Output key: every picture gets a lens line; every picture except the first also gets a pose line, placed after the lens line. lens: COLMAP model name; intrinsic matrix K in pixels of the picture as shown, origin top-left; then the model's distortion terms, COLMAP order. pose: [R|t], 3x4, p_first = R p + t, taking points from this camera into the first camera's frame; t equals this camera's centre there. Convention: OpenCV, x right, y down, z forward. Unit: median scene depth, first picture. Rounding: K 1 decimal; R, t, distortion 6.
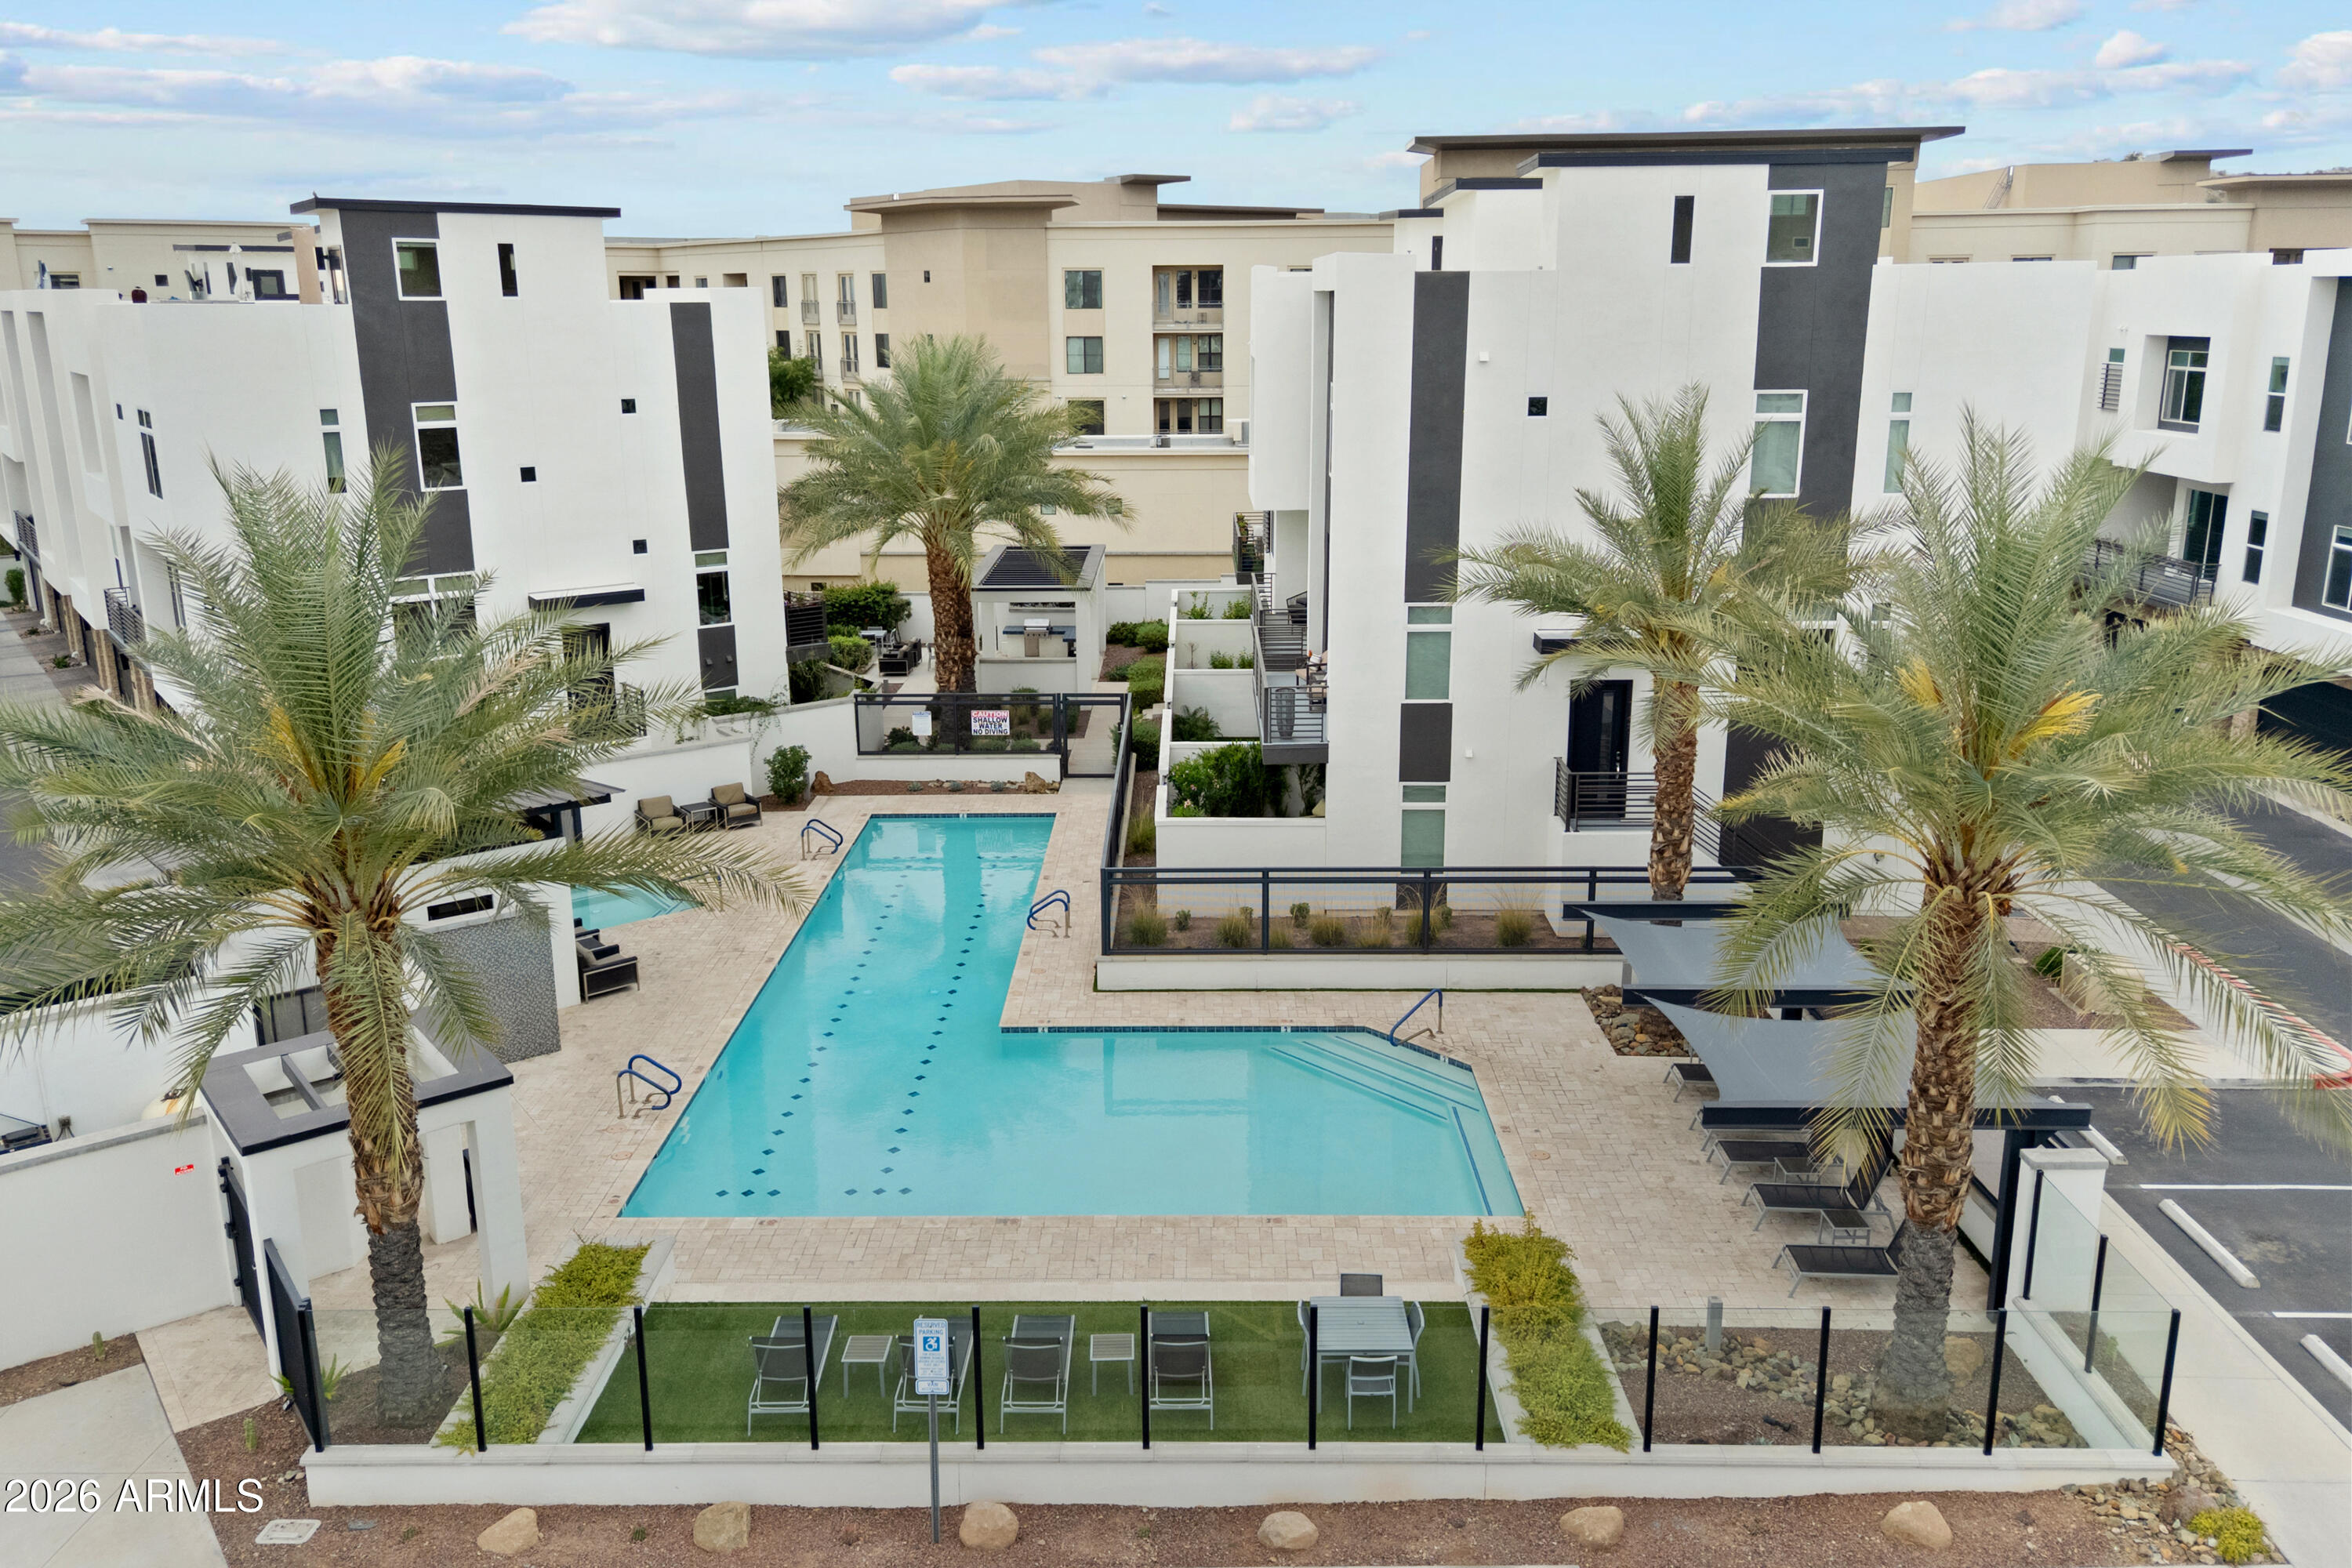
lens RADIAL K [[1749.8, 0, 1158.5], [0, 1749.8, 741.8], [0, 0, 1]] dist [0.059006, -0.045279]
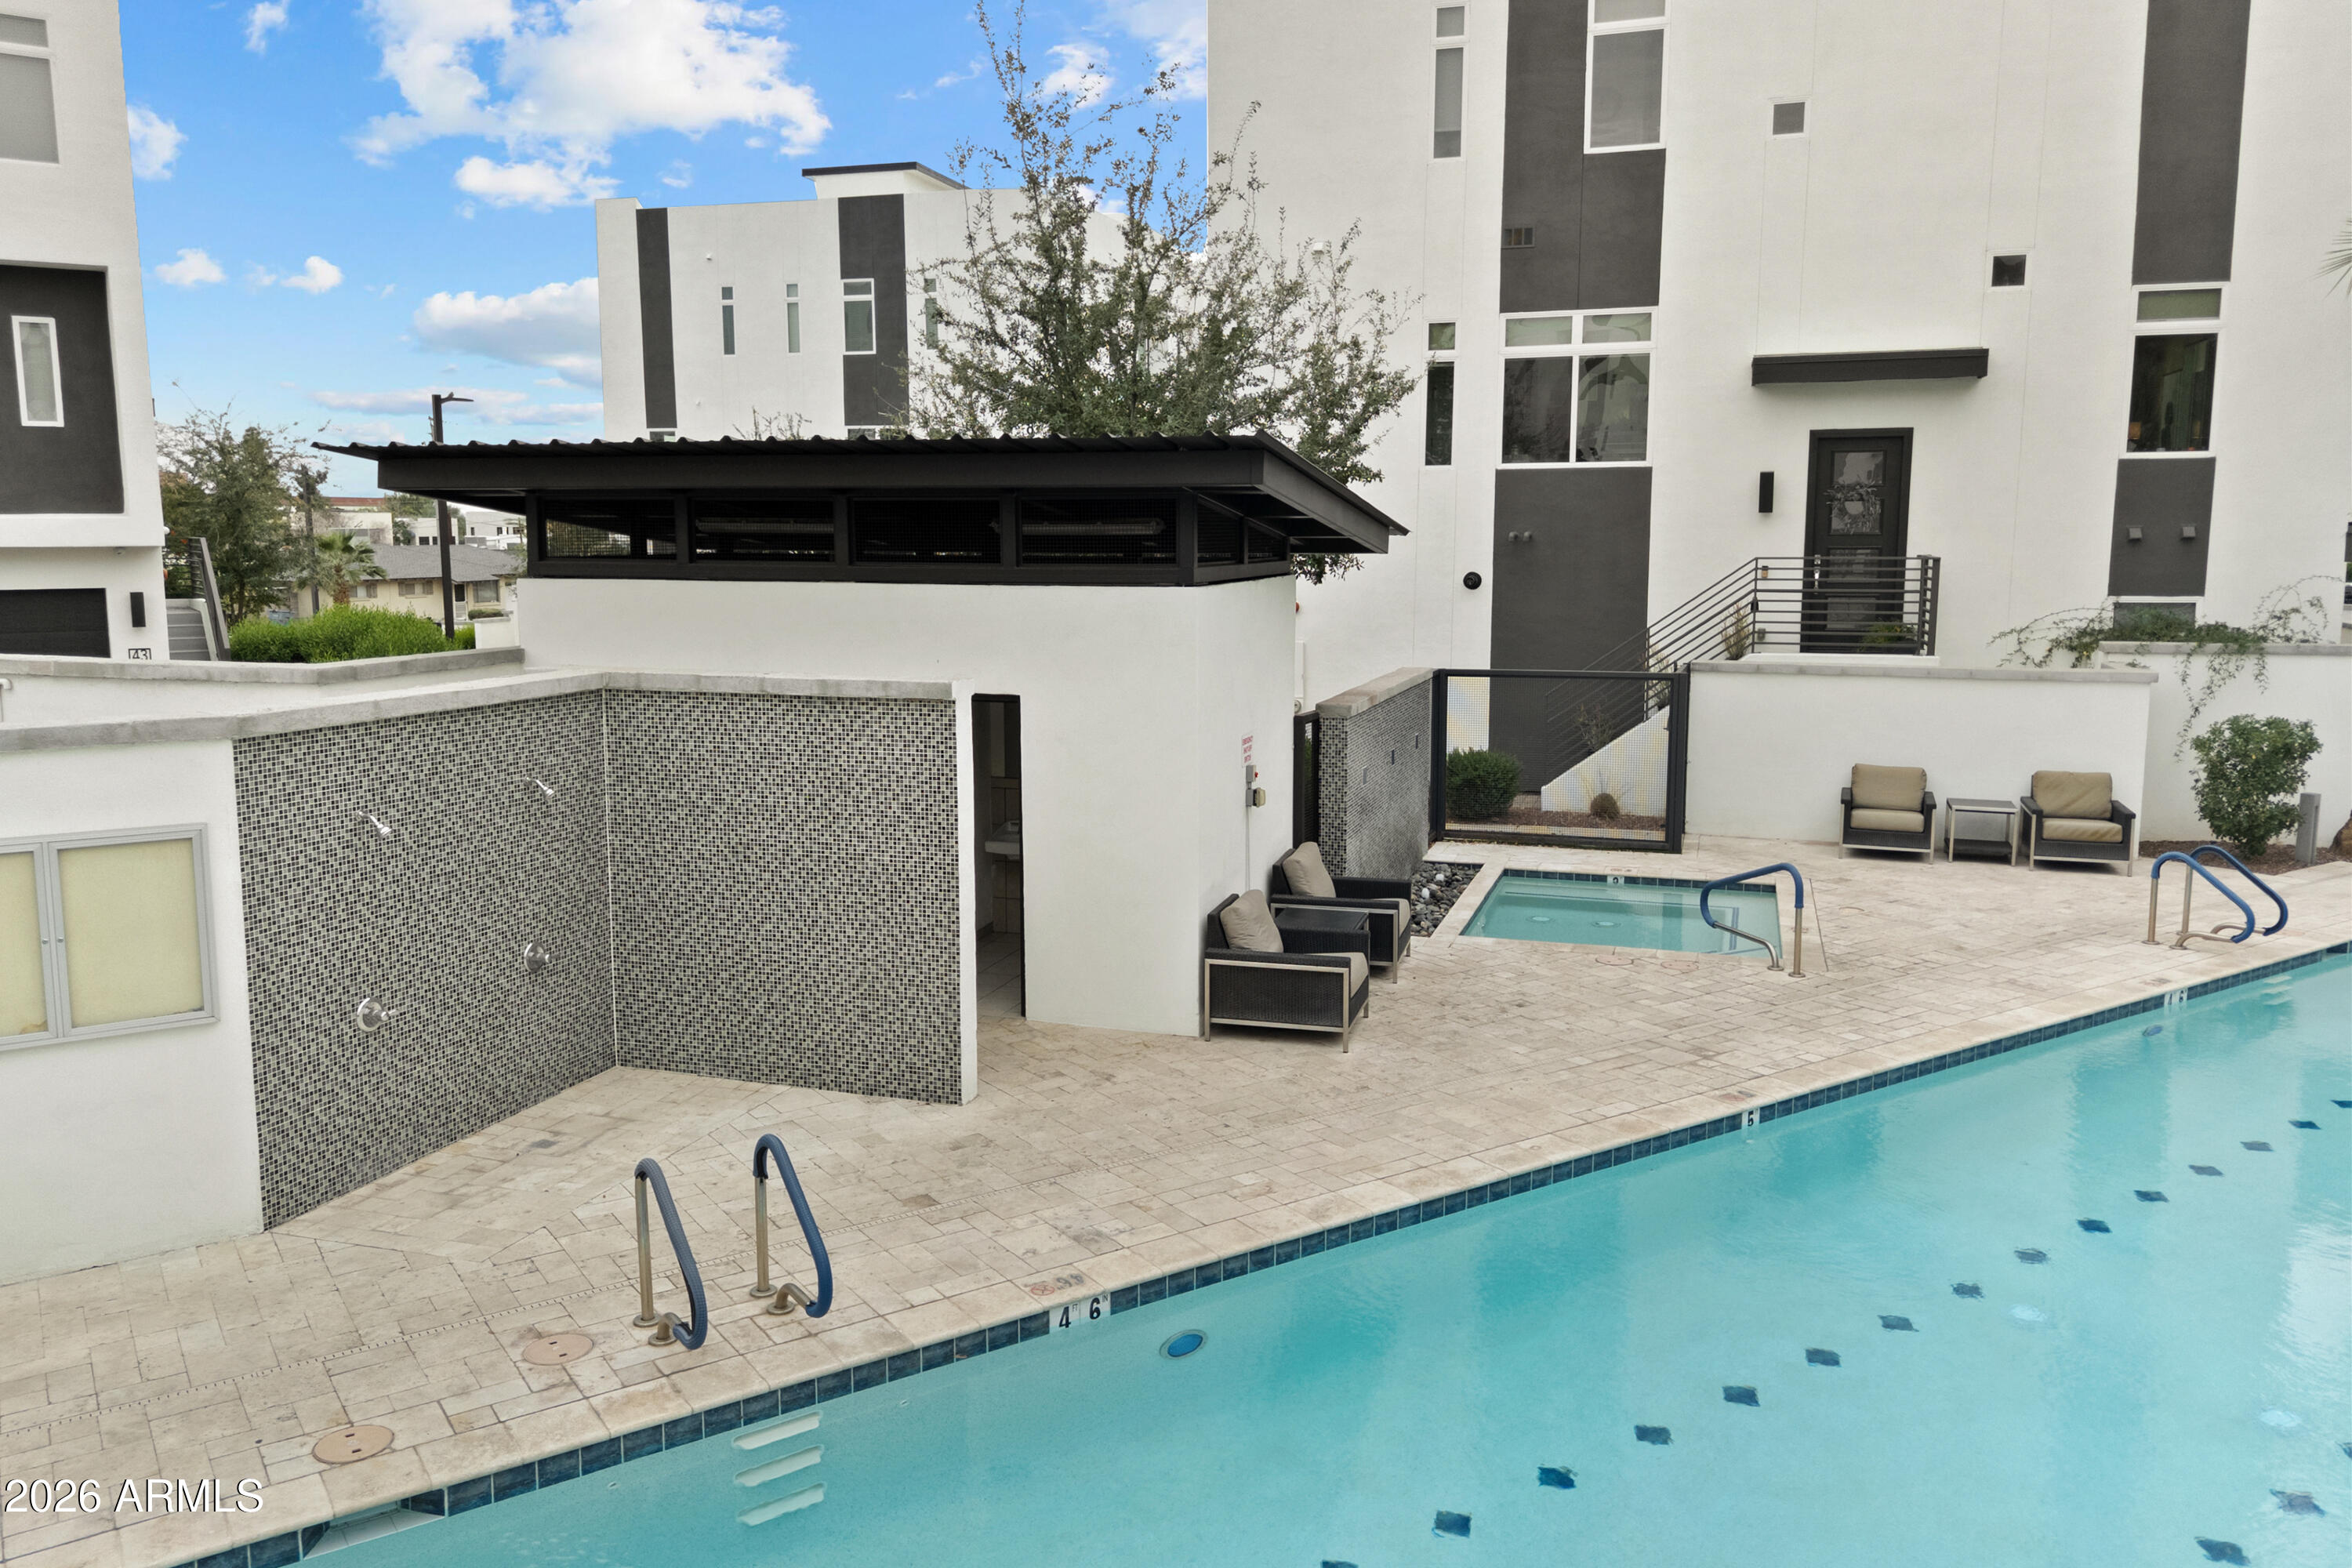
lens RADIAL K [[1740.0, 0, 1173.8], [0, 1740.0, 733.8], [0, 0, 1]] dist [0.062954, -0.056091]
pose [[0.571646, 0.110451, -0.813032, -0.021260], [-0.203918, 0.978933, -0.010386, 0.066254], [0.794757, 0.171729, 0.582126, 0.583835]]
